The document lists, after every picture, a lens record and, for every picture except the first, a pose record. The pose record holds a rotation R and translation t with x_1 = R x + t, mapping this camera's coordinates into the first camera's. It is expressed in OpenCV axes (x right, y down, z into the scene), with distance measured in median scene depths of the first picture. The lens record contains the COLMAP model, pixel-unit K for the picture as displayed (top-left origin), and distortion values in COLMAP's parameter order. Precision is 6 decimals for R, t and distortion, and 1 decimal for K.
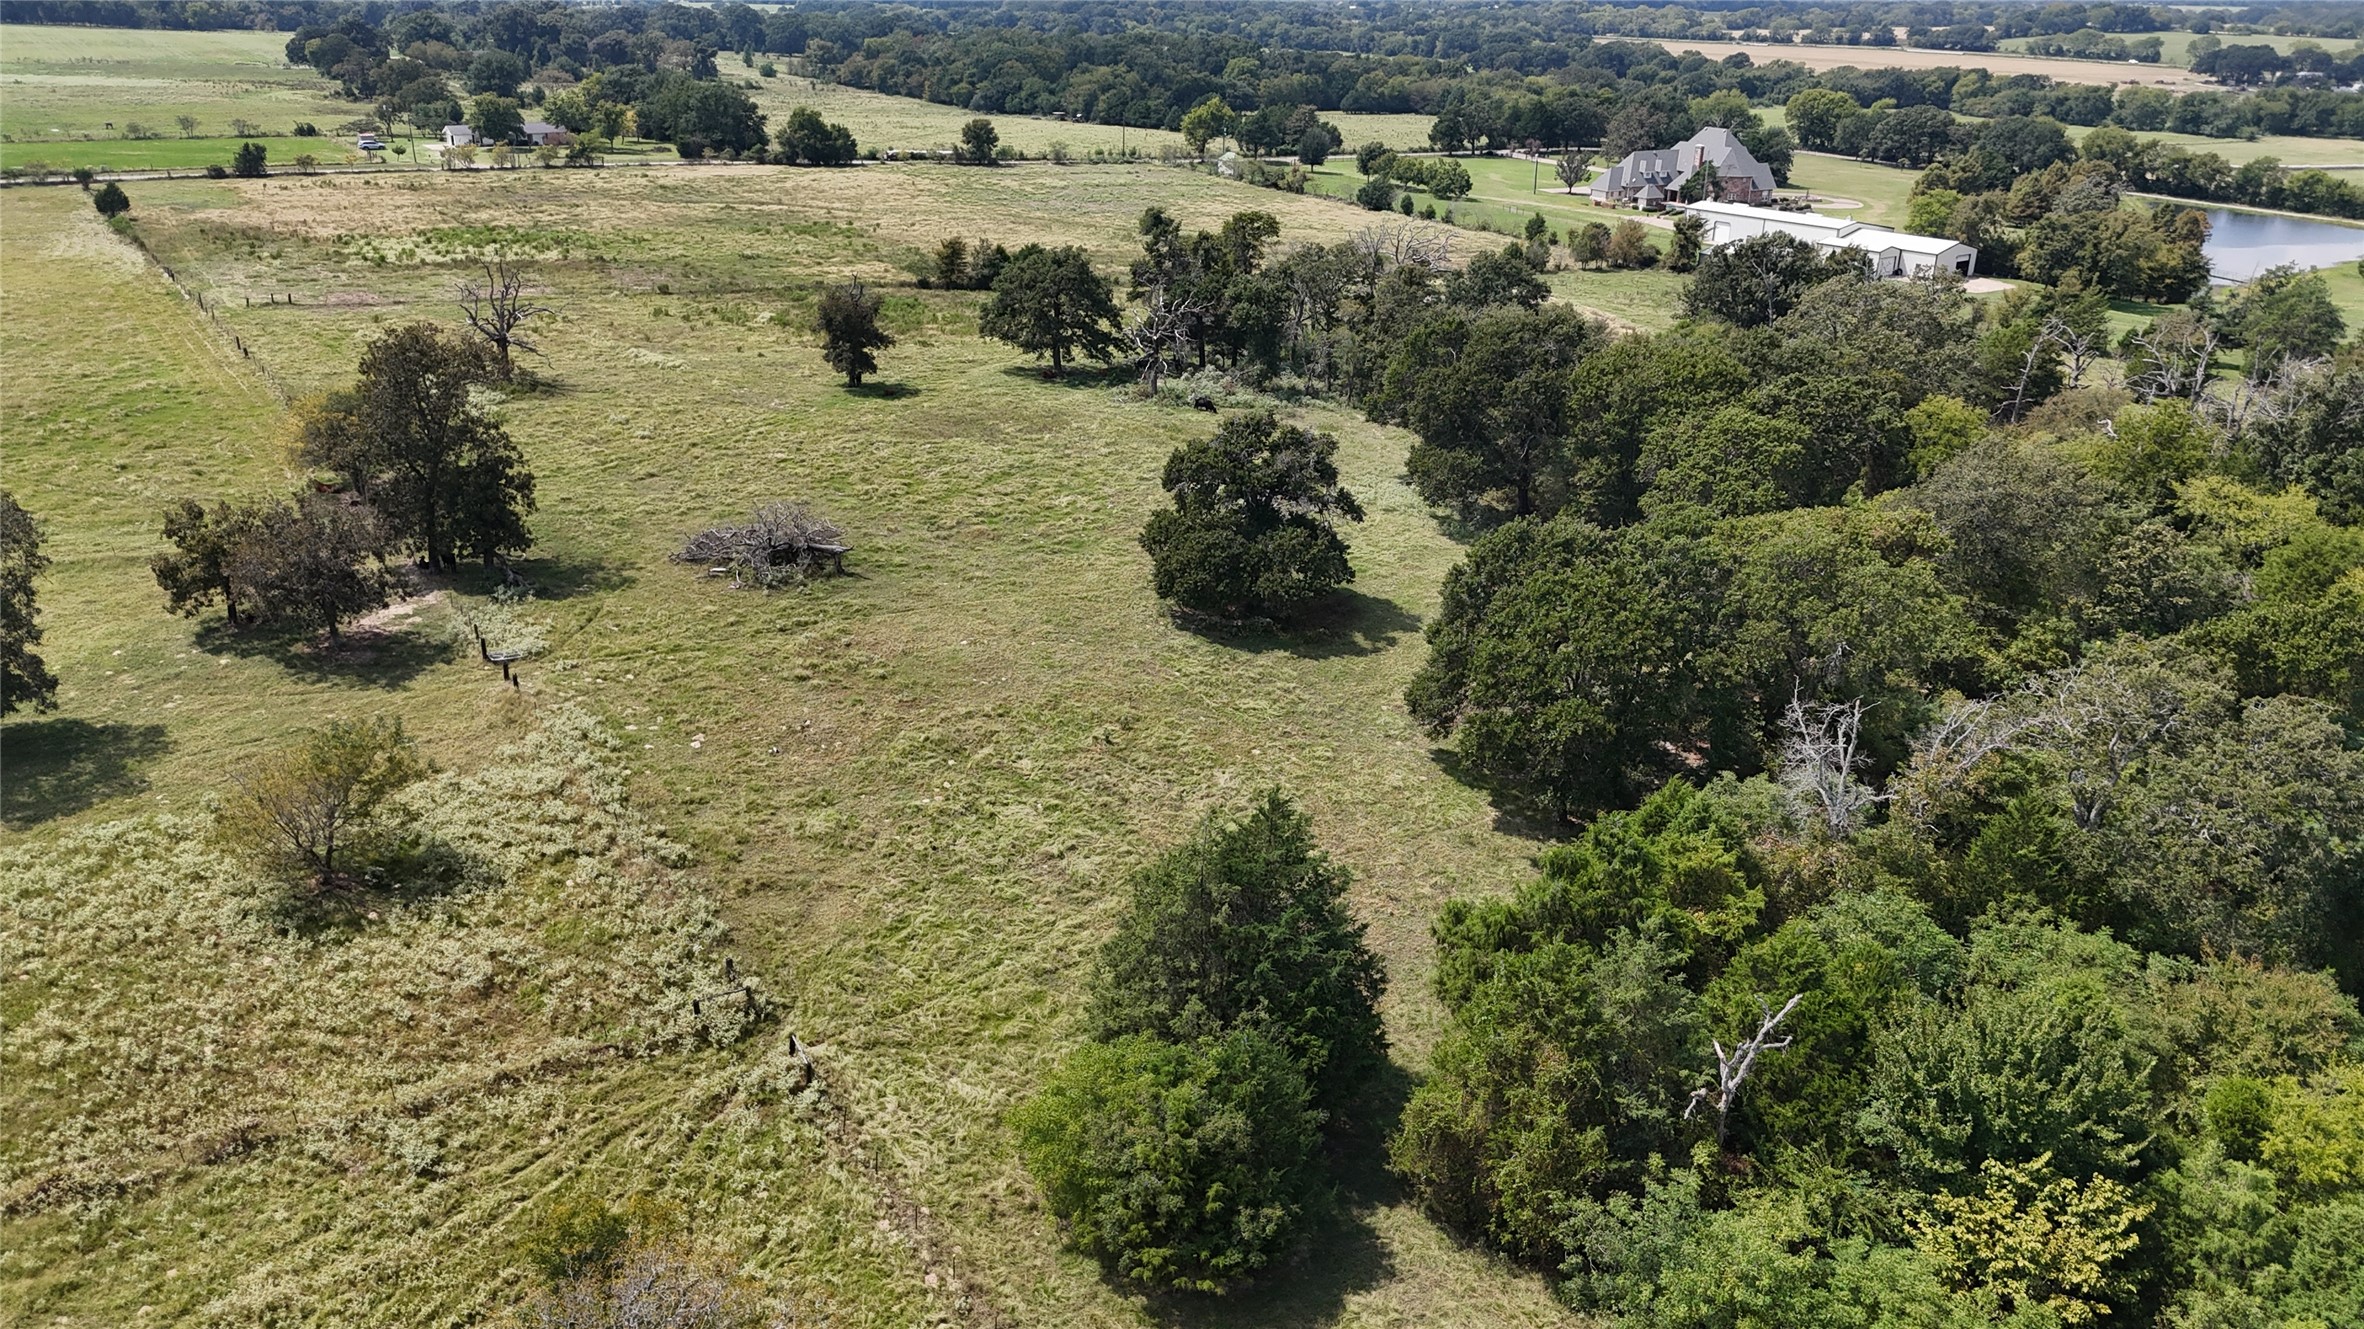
lens RADIAL K [[1740.2, 0, 1187.0], [0, 1740.2, 676.2], [0, 0, 1]] dist [0.065541, -0.059785]
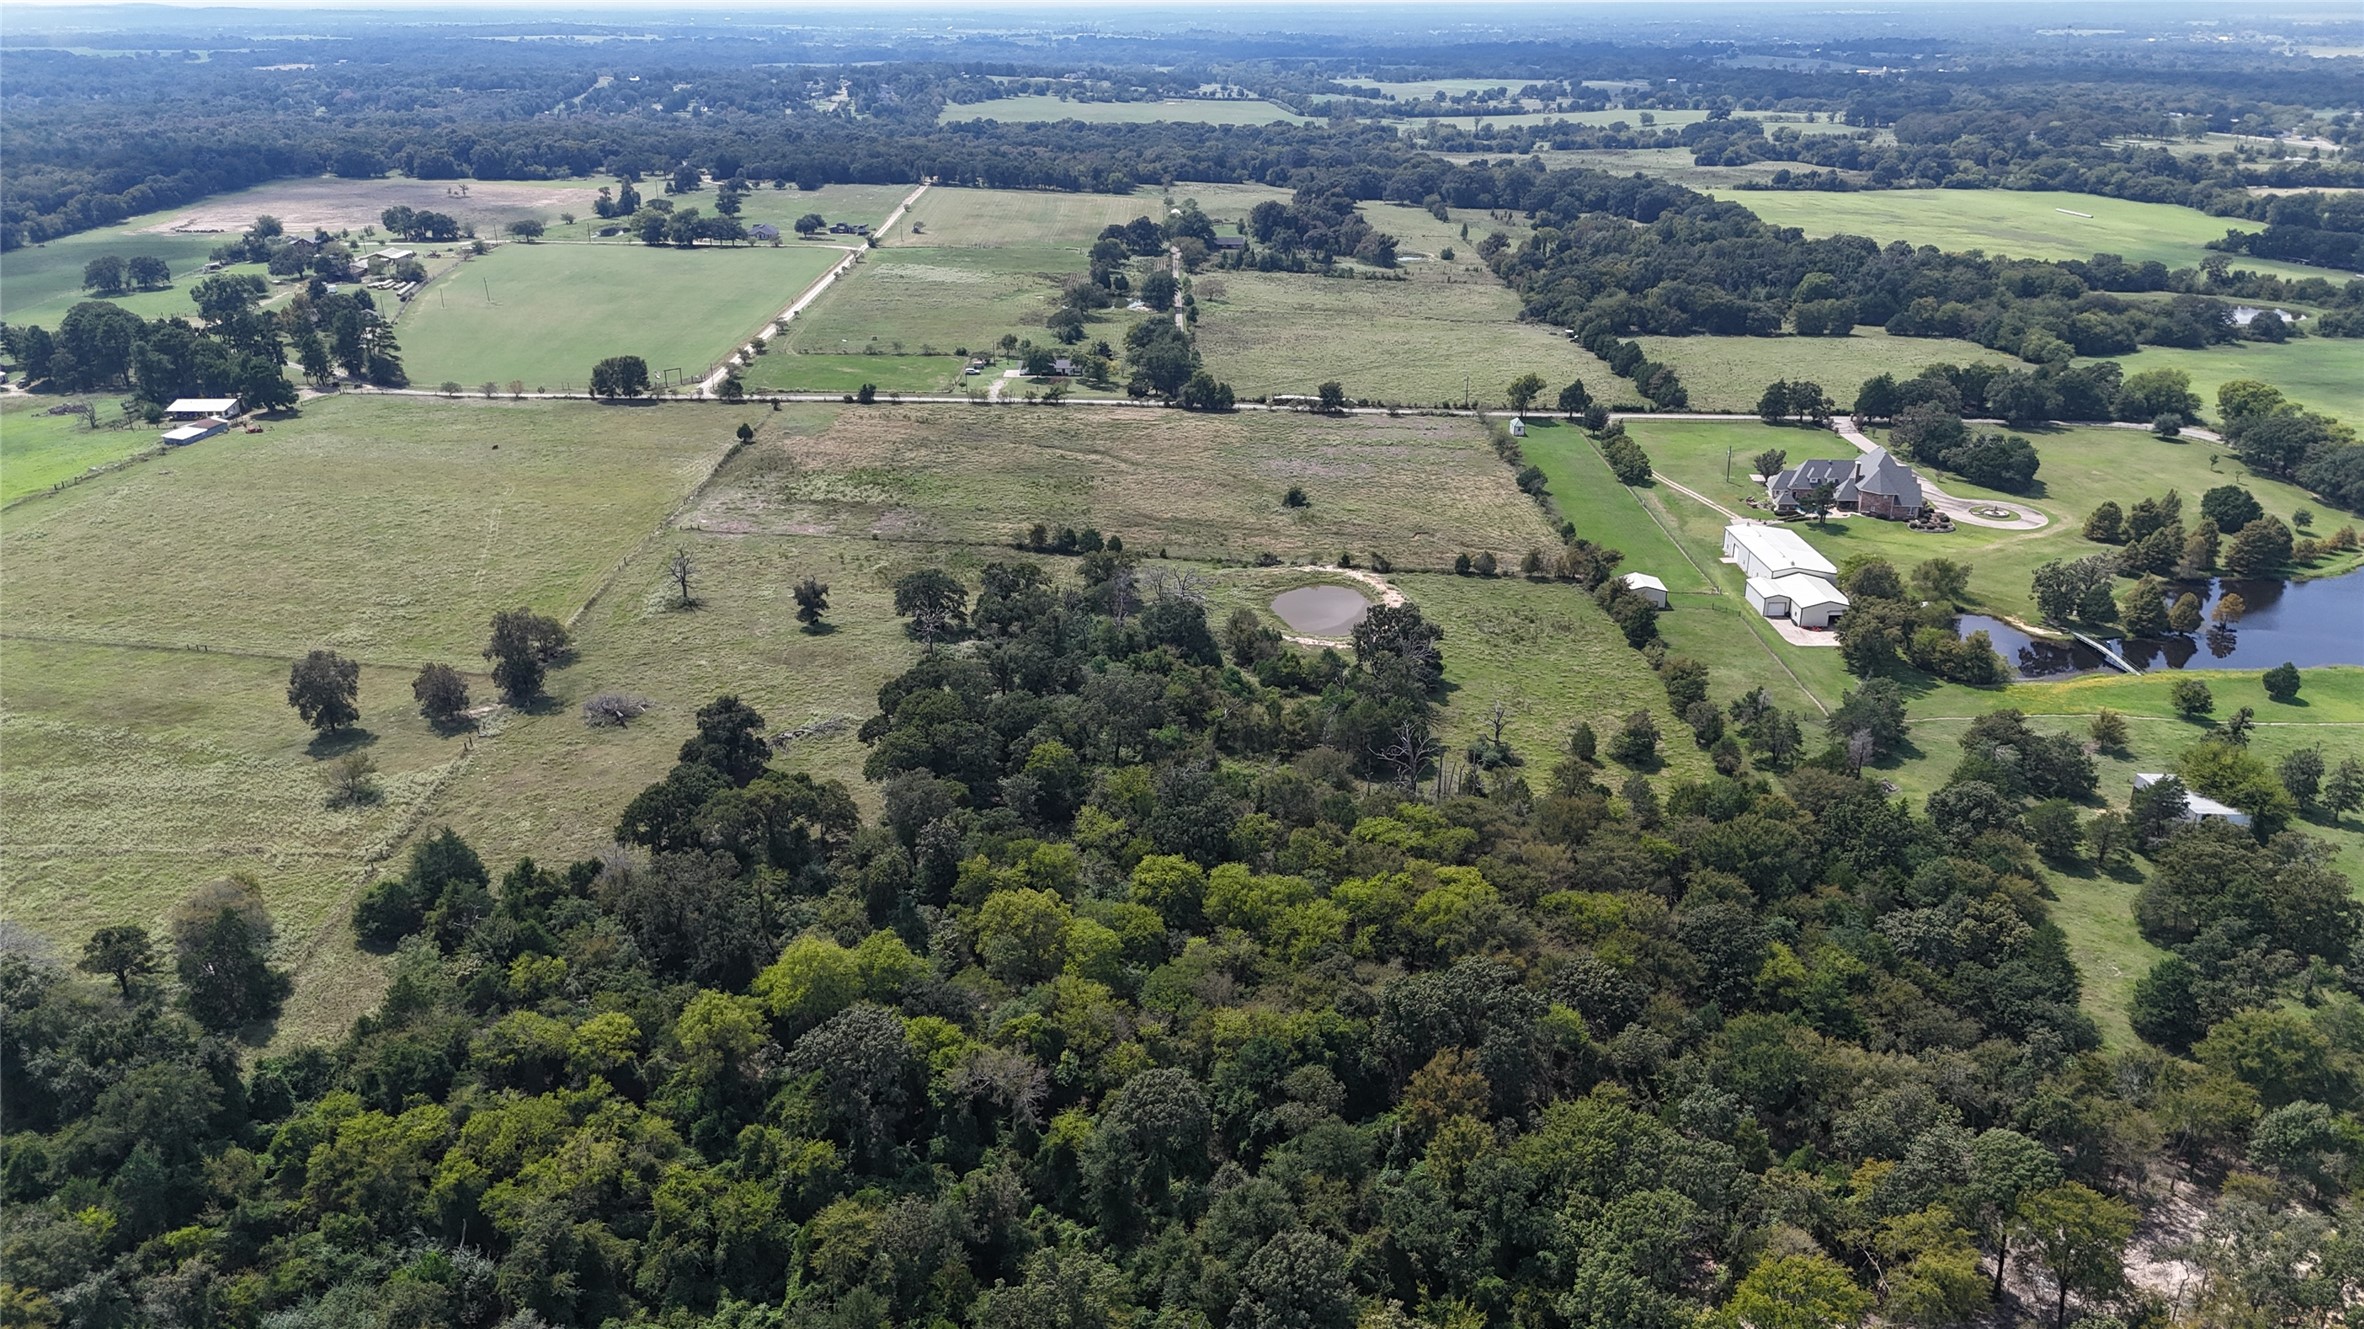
lens RADIAL K [[1740.2, 0, 1187.0], [0, 1740.2, 676.2], [0, 0, 1]] dist [0.065541, -0.059785]
pose [[0.834442, 0.184718, -0.519216, 2.060001], [-0.192779, 0.980467, 0.038996, -0.441051], [0.516277, 0.067553, 0.853753, -0.880776]]
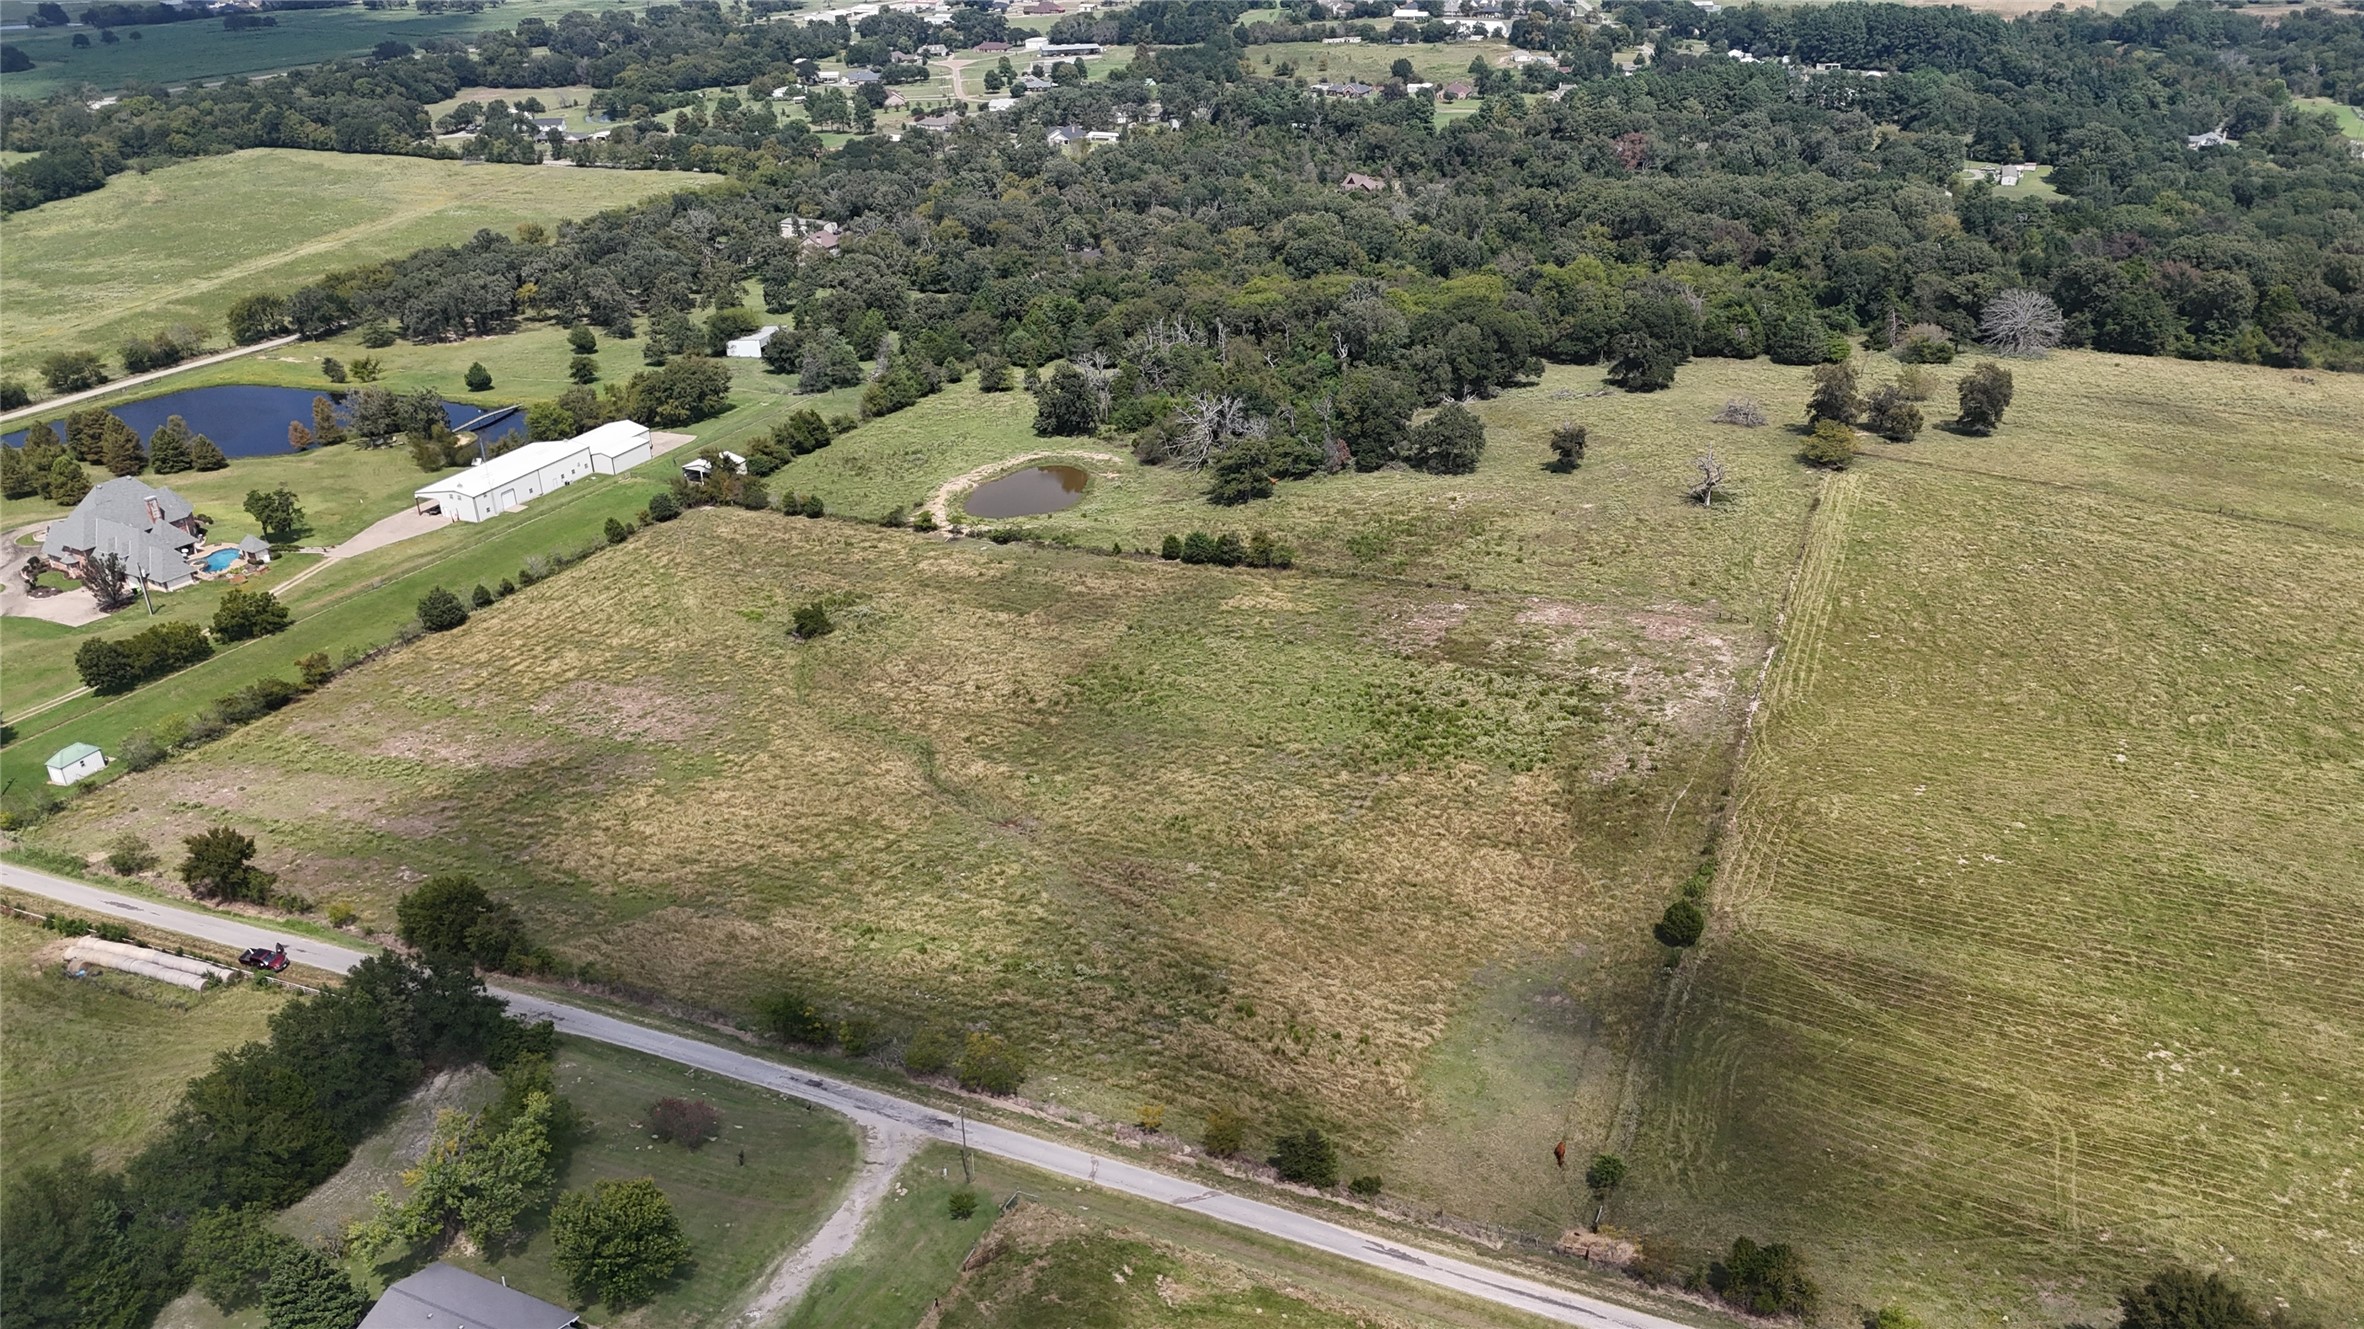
lens RADIAL K [[1712.3, 0, 1204.8], [0, 1712.3, 719.0], [0, 0, 1]] dist [0.065969, -0.056363]
pose [[-0.536214, -0.386525, 0.750382, -2.560834], [0.333265, 0.719819, 0.608929, -2.139689], [-0.775506, 0.576592, -0.257162, 3.244476]]
